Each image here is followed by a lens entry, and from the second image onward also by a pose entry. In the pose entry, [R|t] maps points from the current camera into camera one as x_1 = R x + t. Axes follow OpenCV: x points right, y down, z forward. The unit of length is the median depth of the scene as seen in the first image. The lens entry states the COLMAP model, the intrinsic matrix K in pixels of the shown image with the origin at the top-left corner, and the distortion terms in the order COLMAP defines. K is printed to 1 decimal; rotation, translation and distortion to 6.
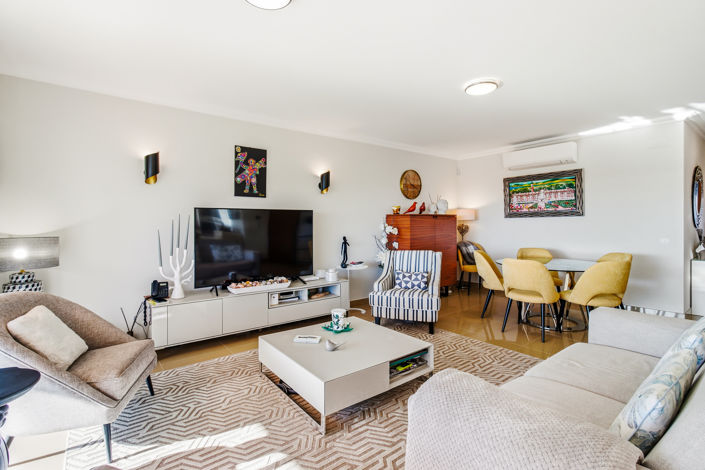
lens RADIAL K [[328.6, 0, 343.4], [0, 328.6, 225.9], [0, 0, 1]] dist [-0.008580, 0.002555]
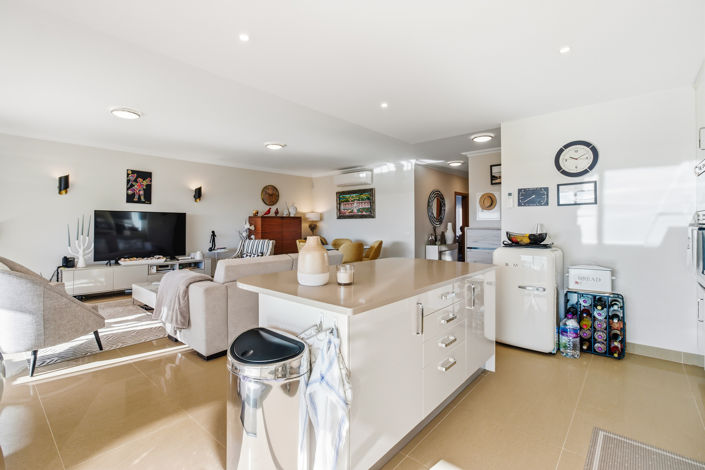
lens RADIAL K [[328.6, 0, 353.8], [0, 328.6, 224.9], [0, 0, 1]] dist [-0.008580, 0.002555]
pose [[0.980111, 0.003682, 0.198416, 0.374600], [-0.002230, 0.999969, -0.007540, 0.018498], [-0.198438, 0.006947, 0.980089, -0.648176]]
